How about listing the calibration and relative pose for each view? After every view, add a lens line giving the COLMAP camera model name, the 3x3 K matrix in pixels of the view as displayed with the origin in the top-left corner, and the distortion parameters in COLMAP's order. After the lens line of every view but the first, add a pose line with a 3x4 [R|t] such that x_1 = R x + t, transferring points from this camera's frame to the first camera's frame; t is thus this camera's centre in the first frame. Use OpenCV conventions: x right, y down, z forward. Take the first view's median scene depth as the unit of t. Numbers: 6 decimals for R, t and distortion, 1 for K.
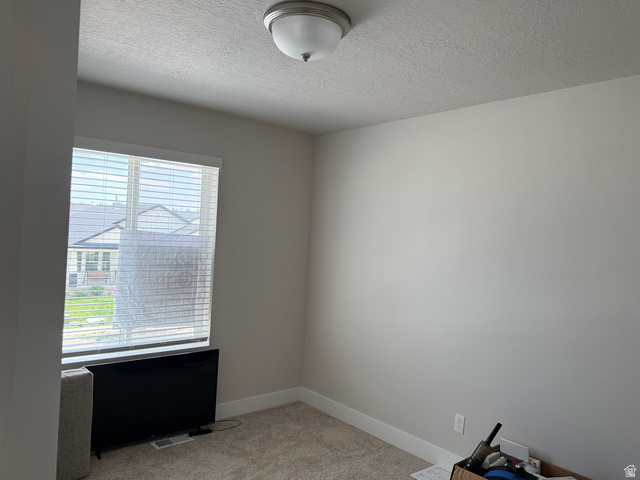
lens RADIAL K [[499.1, 0, 320.0], [0, 499.1, 240.0], [0, 0, 1]] dist [0.007262, 0.001876]
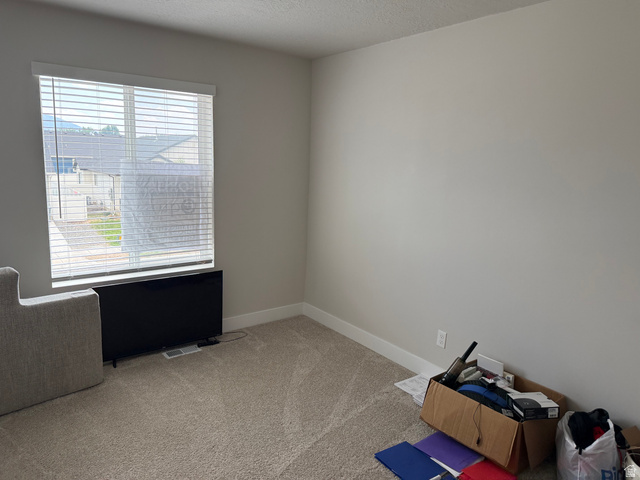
lens RADIAL K [[441.4, 0, 320.0], [0, 441.4, 240.0], [0, 0, 1]] dist [0.024363, -0.003776]
pose [[0.998532, -0.005209, -0.053921, 0.064543], [0.013820, 0.986925, 0.160586, 0.002098], [0.052380, -0.161095, 0.985548, 0.078187]]
